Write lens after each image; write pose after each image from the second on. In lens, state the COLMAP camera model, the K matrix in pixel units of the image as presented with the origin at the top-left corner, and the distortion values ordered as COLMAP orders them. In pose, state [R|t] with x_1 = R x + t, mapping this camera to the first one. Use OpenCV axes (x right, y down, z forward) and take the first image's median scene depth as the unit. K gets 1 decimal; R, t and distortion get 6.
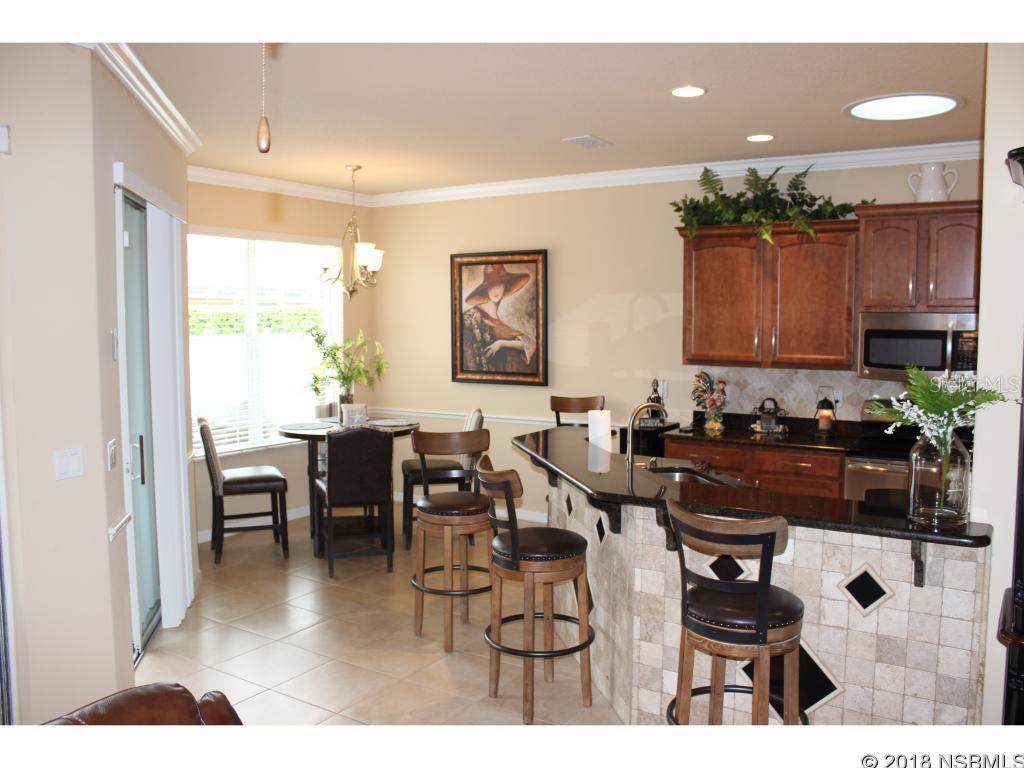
lens RADIAL K [[855.1, 0, 518.8], [0, 855.1, 387.0], [0, 0, 1]] dist [-0.161661, 0.147045]
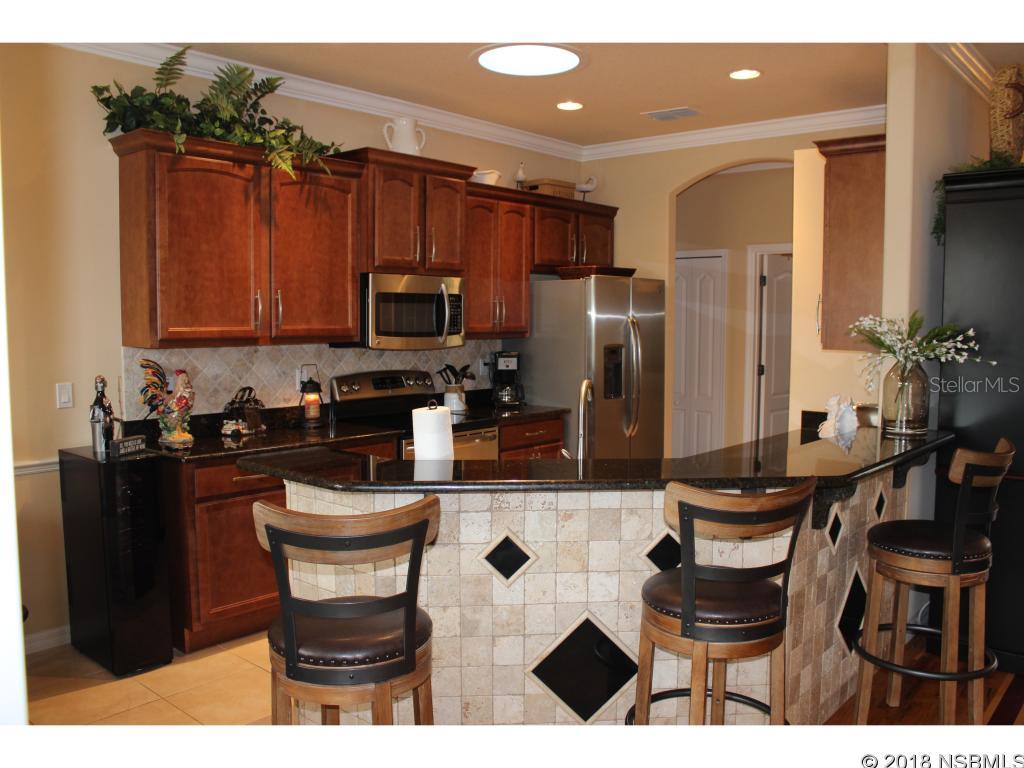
lens RADIAL K [[855.1, 0, 518.8], [0, 855.1, 387.0], [0, 0, 1]] dist [-0.161661, 0.147045]
pose [[0.149894, -0.083149, 0.985200, -0.356586], [0.080907, 0.994147, 0.071594, -0.018505], [-0.985386, 0.068978, 0.155744, 0.589143]]
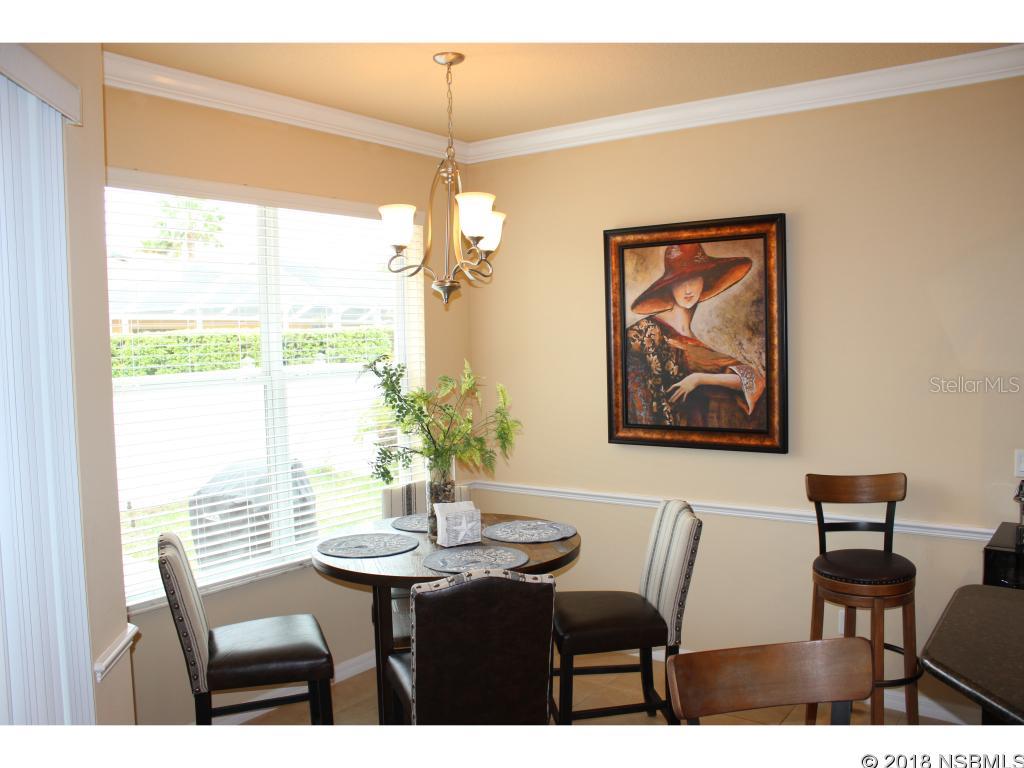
lens RADIAL K [[855.1, 0, 518.8], [0, 855.1, 387.0], [0, 0, 1]] dist [-0.161661, 0.147045]
pose [[0.997453, -0.015638, -0.069586, -0.113537], [0.013995, 0.999613, -0.024042, -0.036648], [0.069935, 0.023007, 0.997286, 0.457110]]
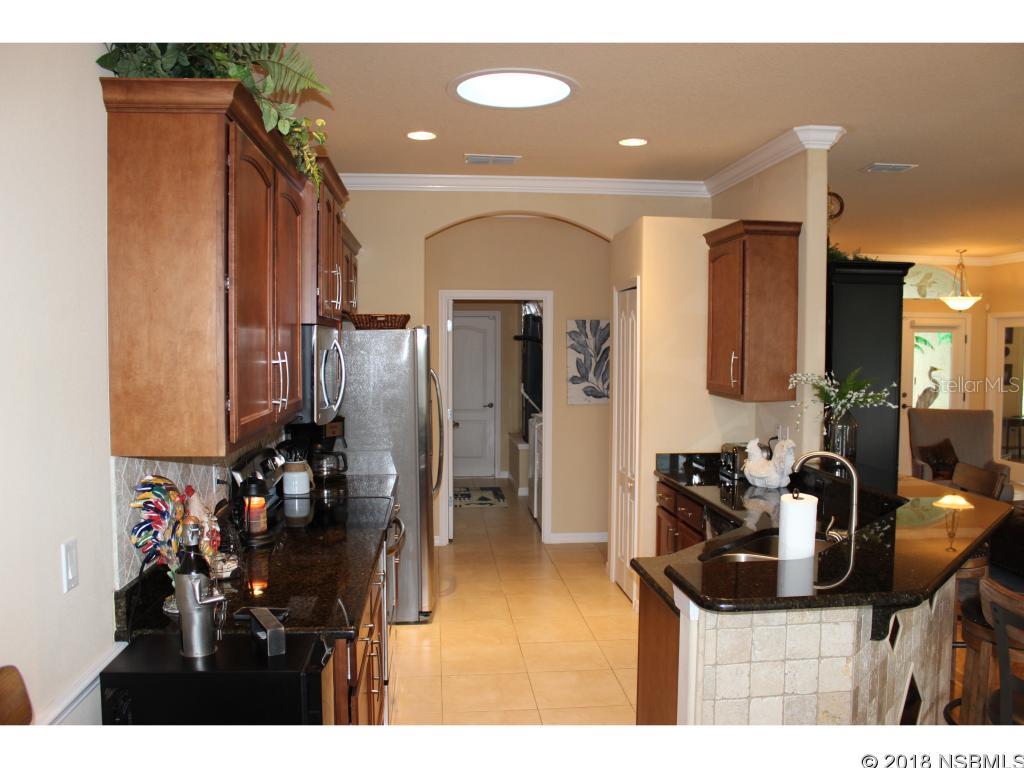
lens RADIAL K [[855.1, 0, 518.8], [0, 855.1, 387.0], [0, 0, 1]] dist [-0.161661, 0.147045]
pose [[-0.612306, -0.041280, 0.789543, -0.161713], [0.063361, 0.992862, 0.101048, -0.079126], [-0.788078, 0.111898, -0.605320, 1.037925]]
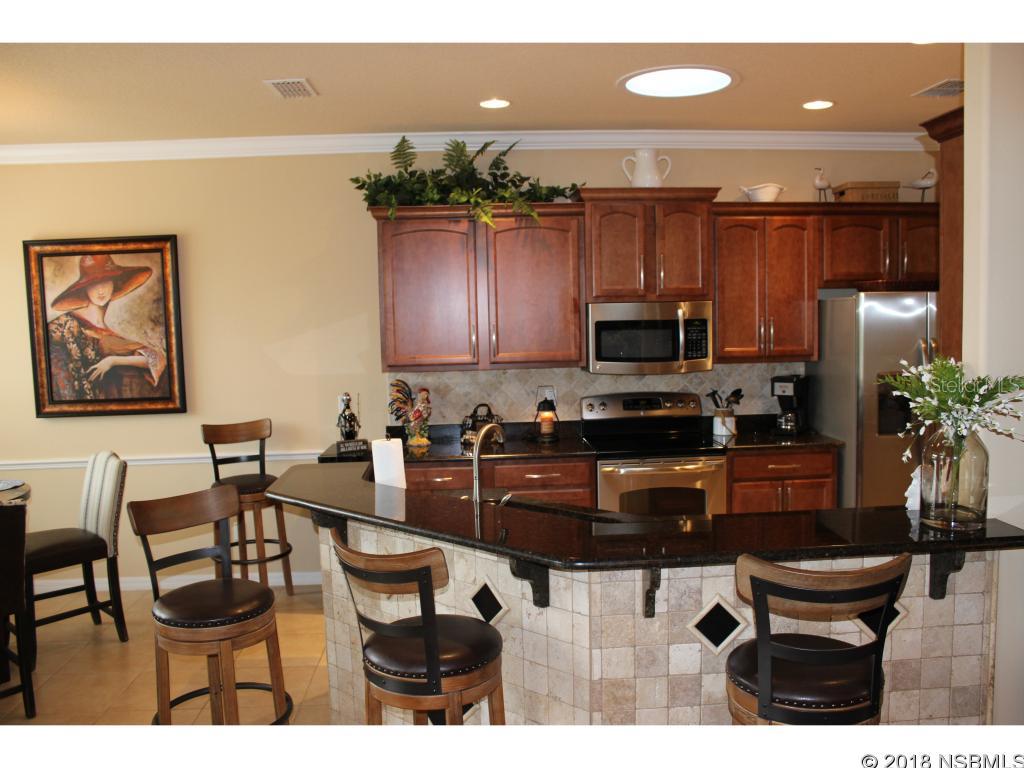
lens RADIAL K [[855.1, 0, 518.8], [0, 855.1, 387.0], [0, 0, 1]] dist [-0.161661, 0.147045]
pose [[0.811027, -0.071314, 0.580645, -0.171439], [0.075416, 0.997005, 0.017112, -0.015313], [-0.580127, 0.029911, 0.813977, 0.227330]]
